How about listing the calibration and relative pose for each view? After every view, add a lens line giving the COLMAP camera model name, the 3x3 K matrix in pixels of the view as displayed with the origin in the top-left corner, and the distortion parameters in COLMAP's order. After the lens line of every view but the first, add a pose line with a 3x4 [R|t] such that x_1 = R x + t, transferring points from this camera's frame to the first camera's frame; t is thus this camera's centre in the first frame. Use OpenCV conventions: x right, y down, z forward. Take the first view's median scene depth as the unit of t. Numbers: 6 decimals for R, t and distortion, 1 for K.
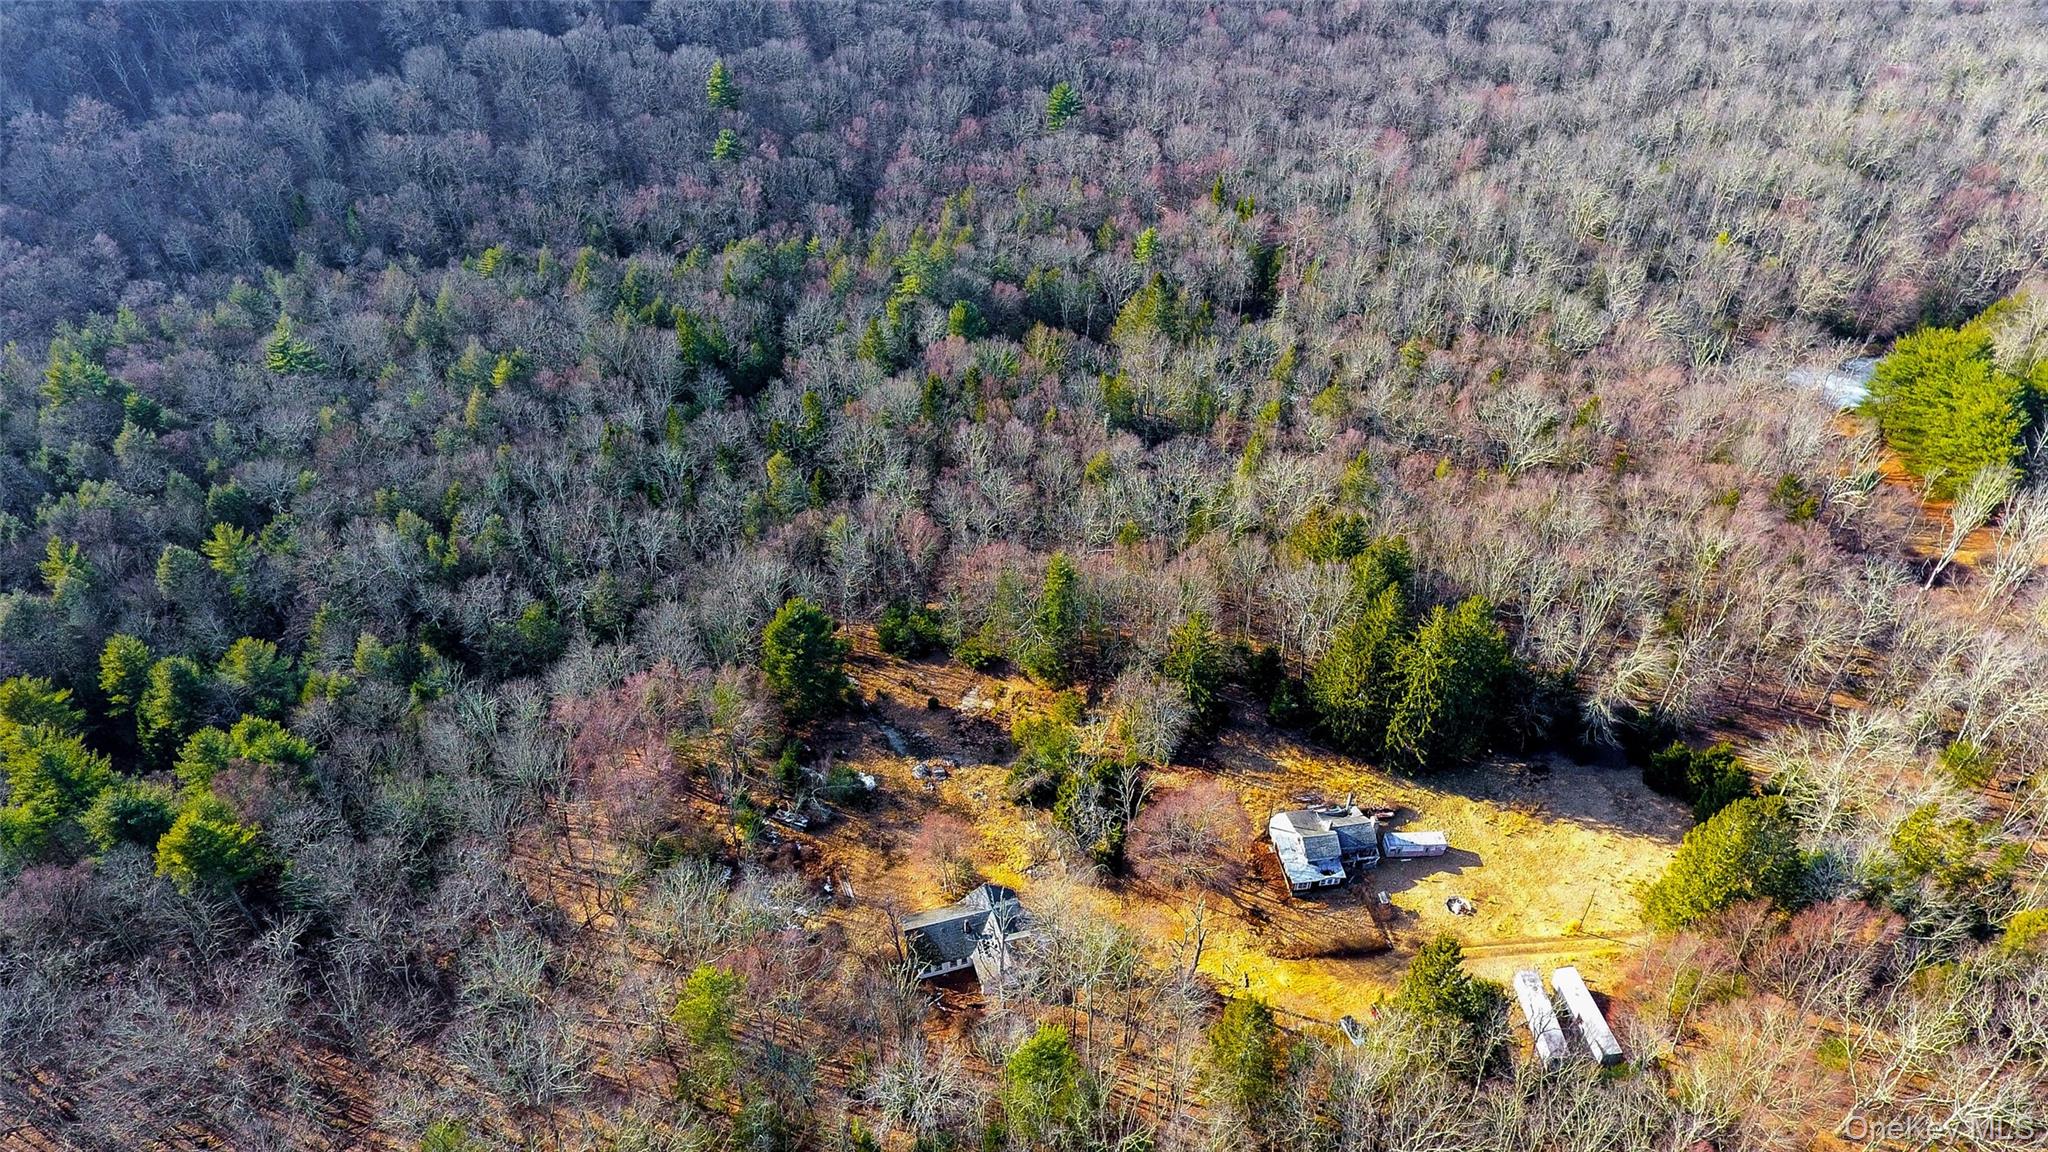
lens RADIAL K [[1196.3, 0, 1040.8], [0, 1196.3, 587.9], [0, 0, 1]] dist [-0.005943, 0.000612]
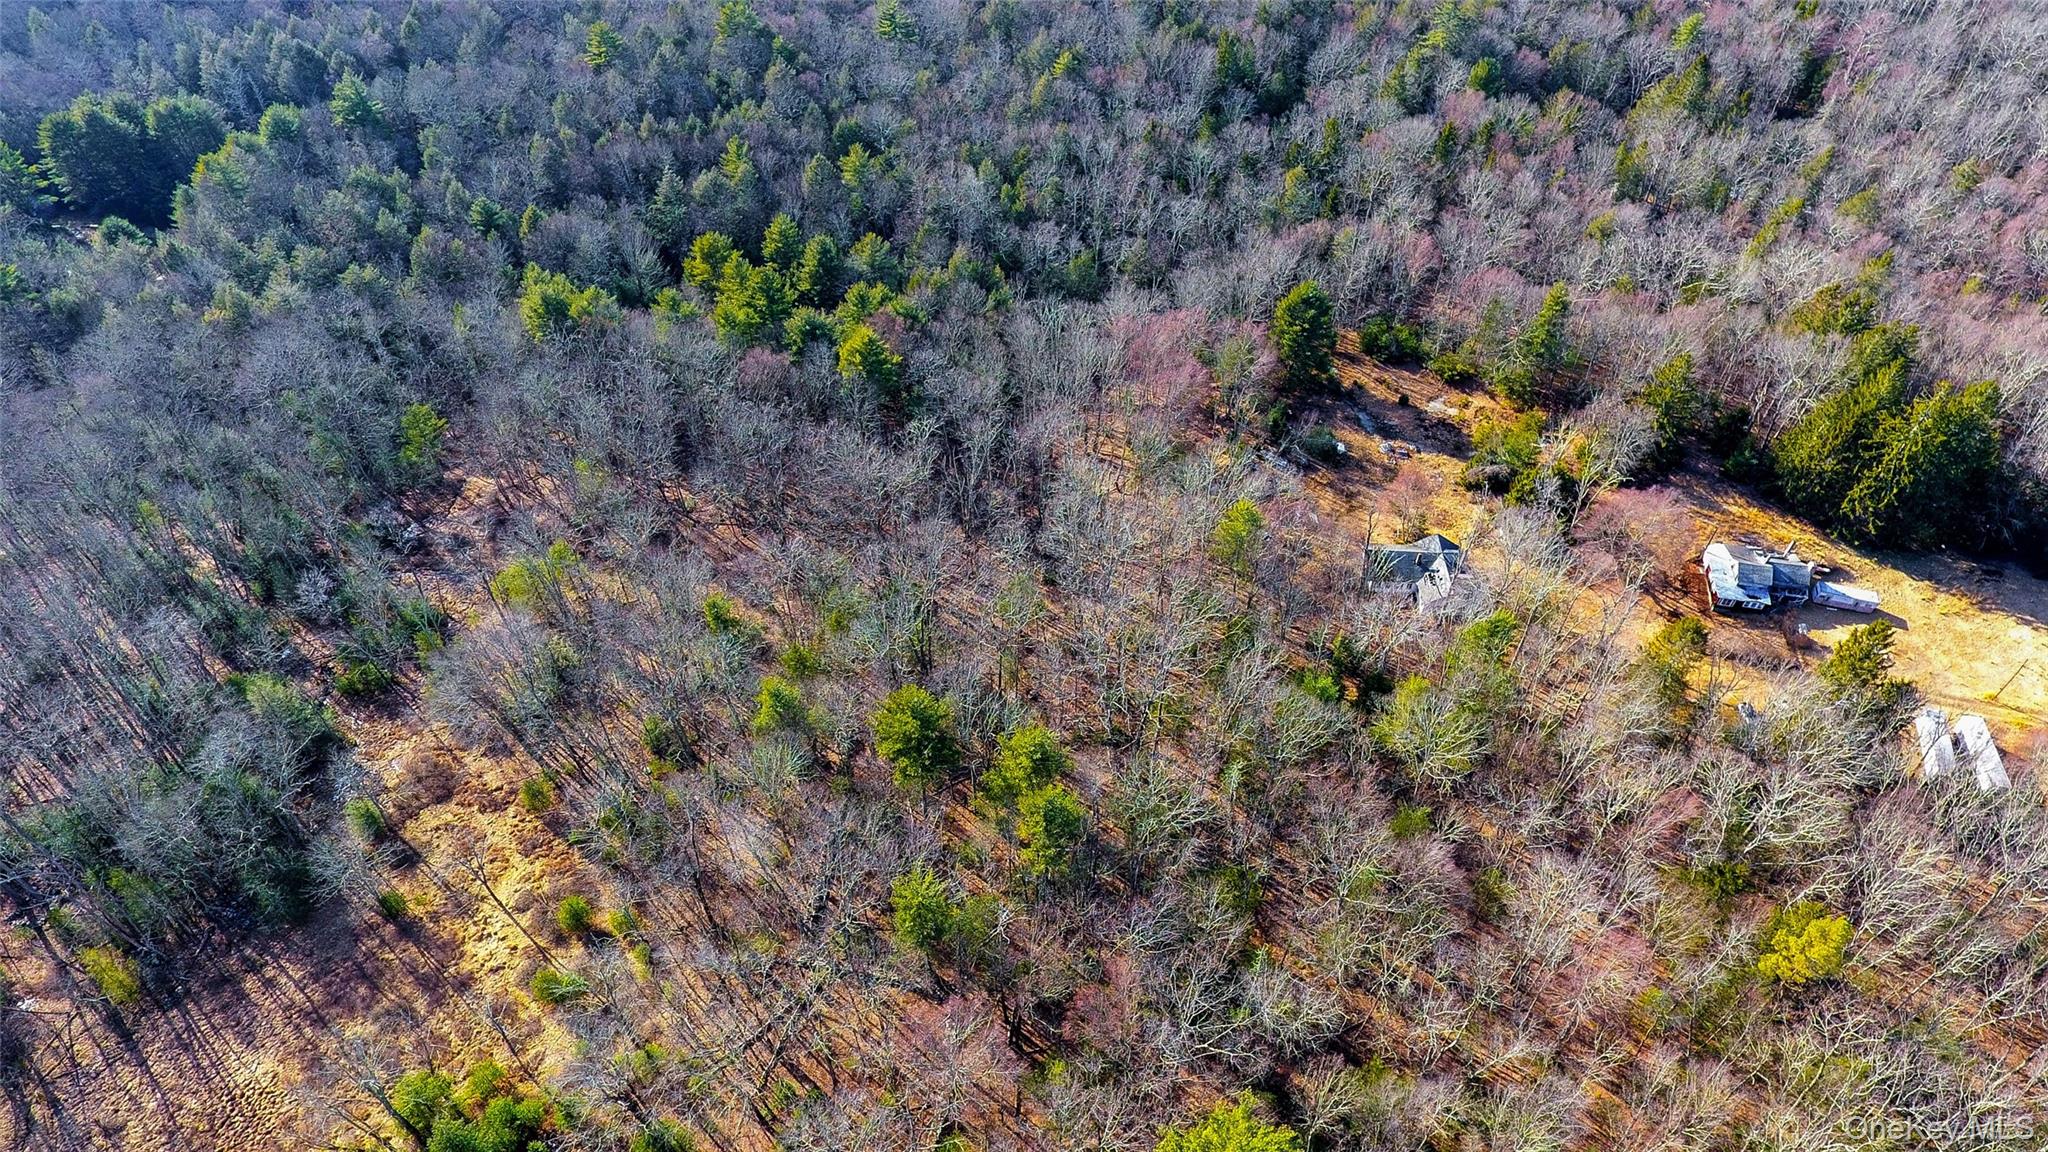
lens RADIAL K [[1196.3, 0, 1038.4], [0, 1196.3, 599.7], [0, 0, 1]] dist [-0.005943, 0.000612]
pose [[0.939459, 0.244233, -0.240349, -0.075289], [-0.205067, 0.962670, 0.176674, 0.116748], [0.274527, -0.116691, 0.954473, -0.154463]]
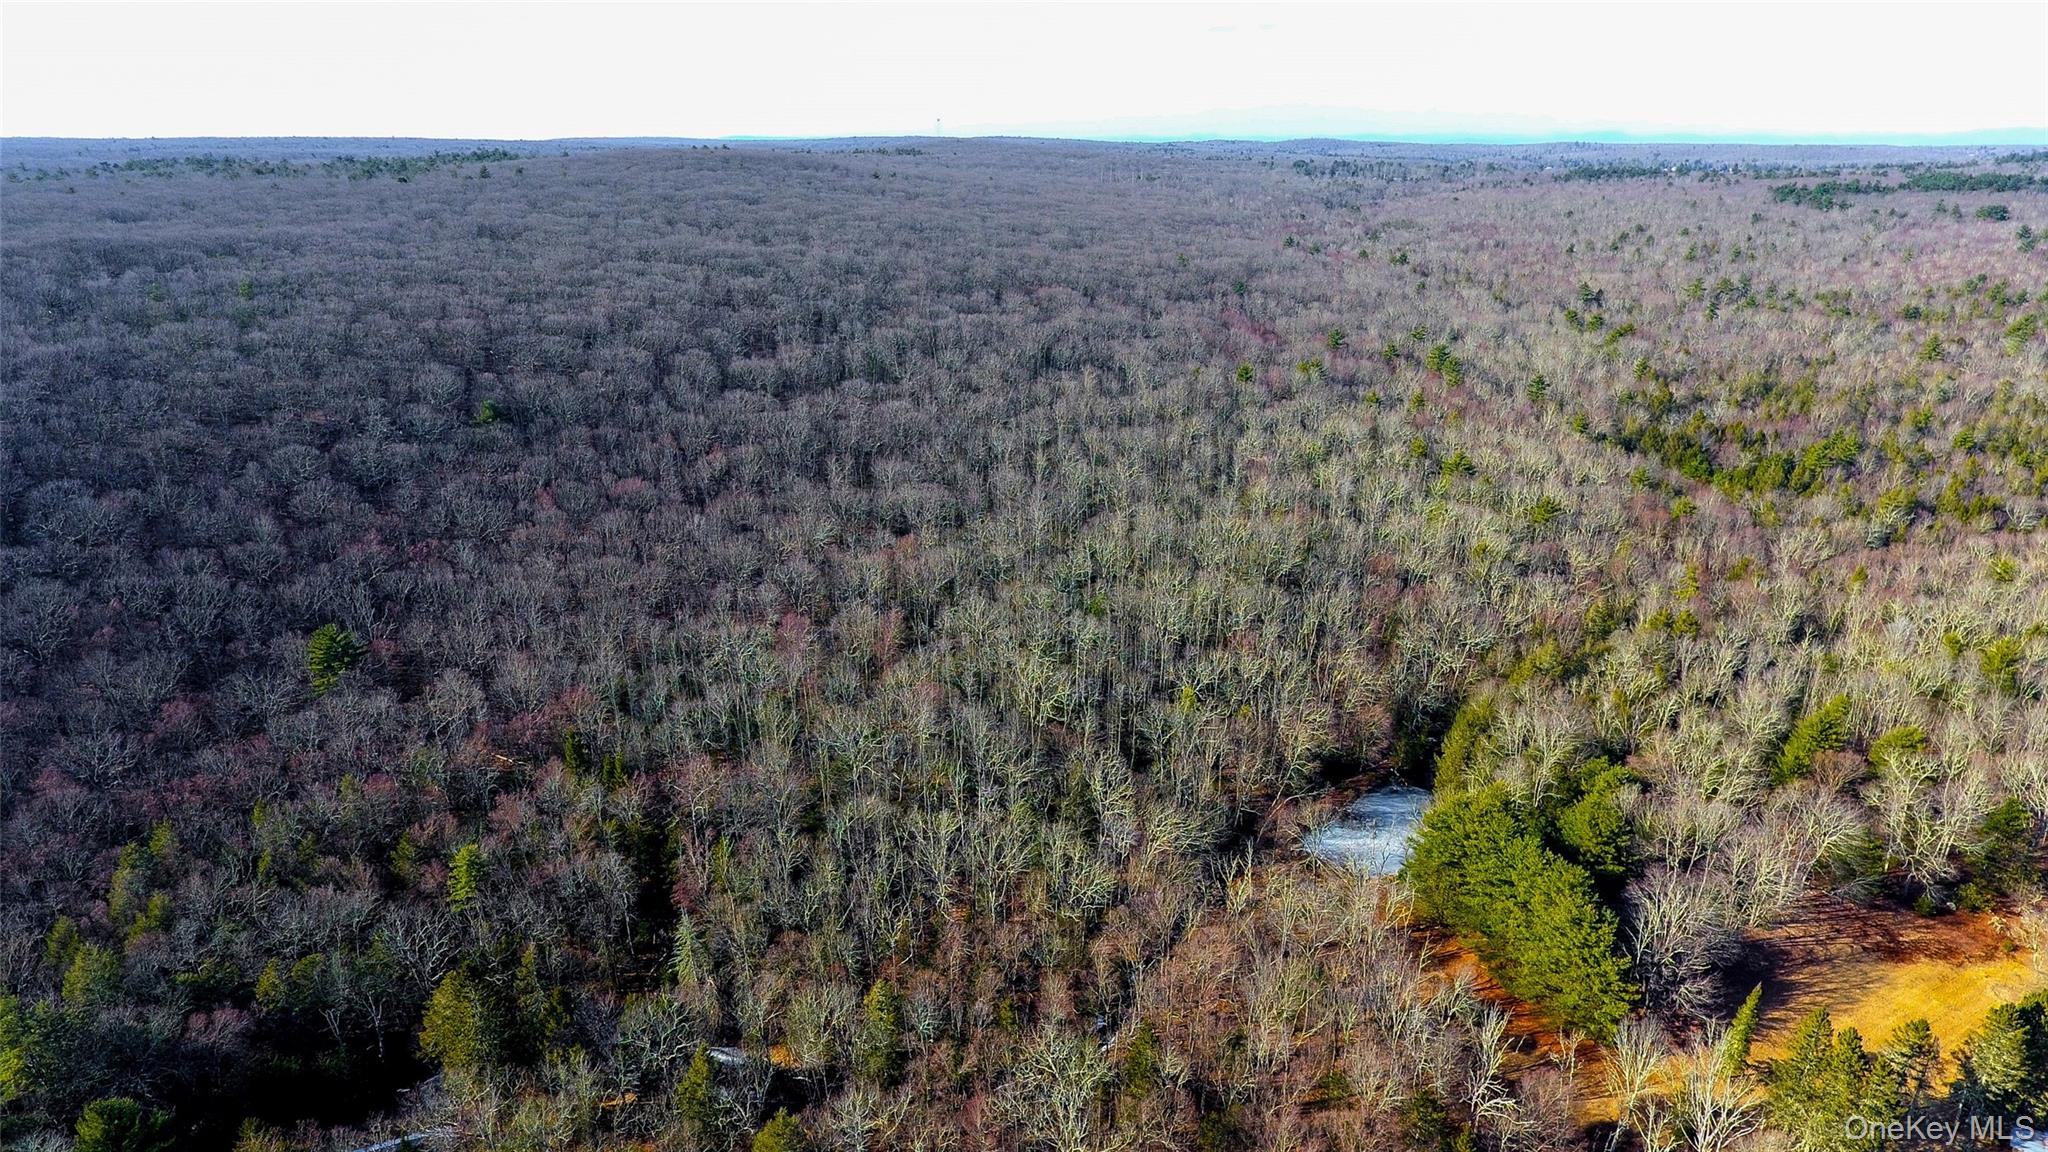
lens RADIAL K [[1196.3, 0, 1033.7], [0, 1196.3, 584.4], [0, 0, 1]] dist [-0.005943, 0.000612]
pose [[0.891207, -0.158727, 0.424919, 0.138141], [0.273725, 0.935176, -0.224767, -0.244049], [-0.361697, 0.316625, 0.876883, 0.304506]]
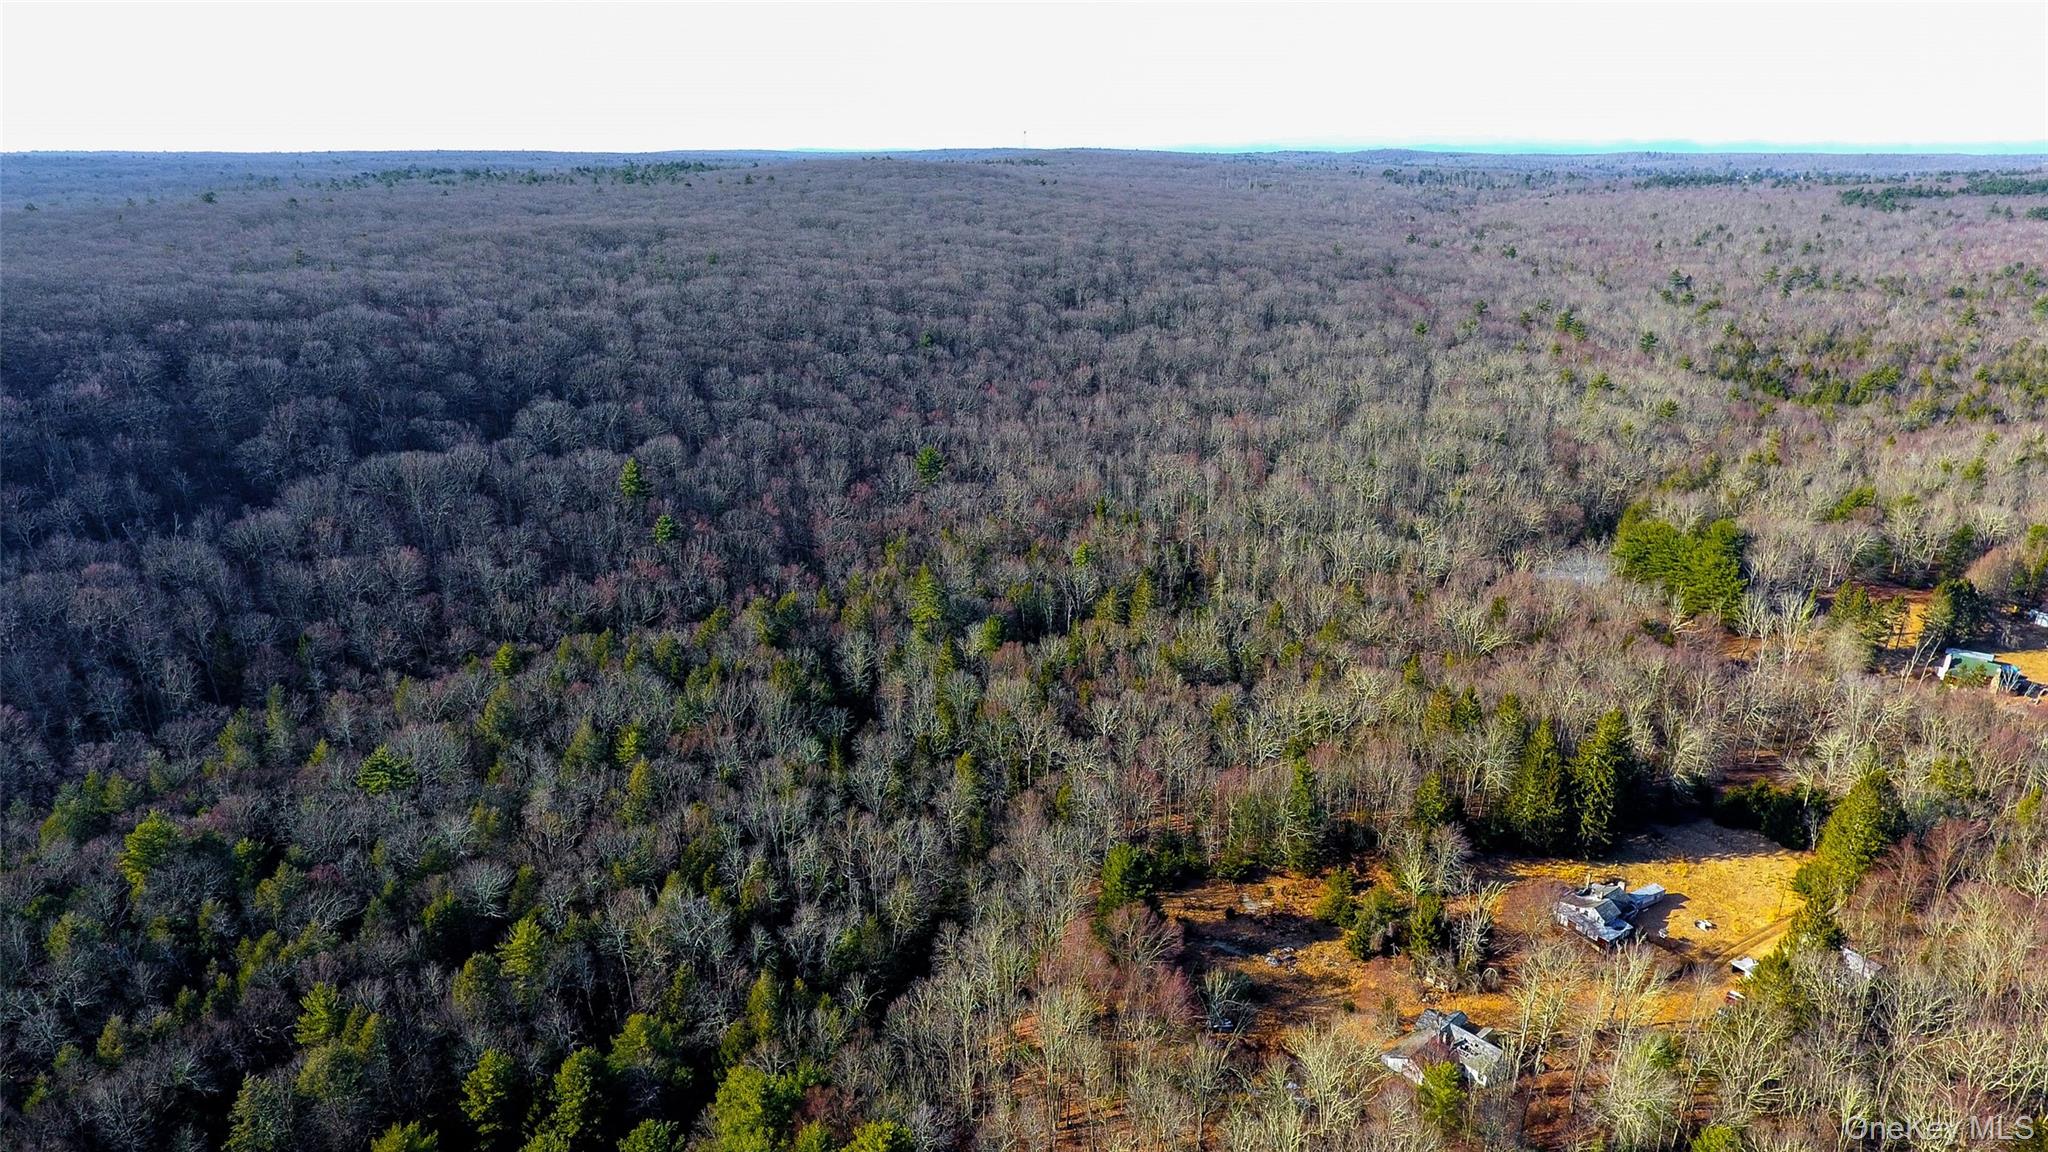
lens RADIAL K [[1196.3, 0, 1039.4], [0, 1196.3, 582.1], [0, 0, 1]] dist [-0.005943, 0.000612]
pose [[0.908817, -0.144693, 0.391299, -0.517871], [0.254399, 0.935576, -0.244904, 0.025677], [-0.330654, 0.322119, 0.887078, -0.052216]]
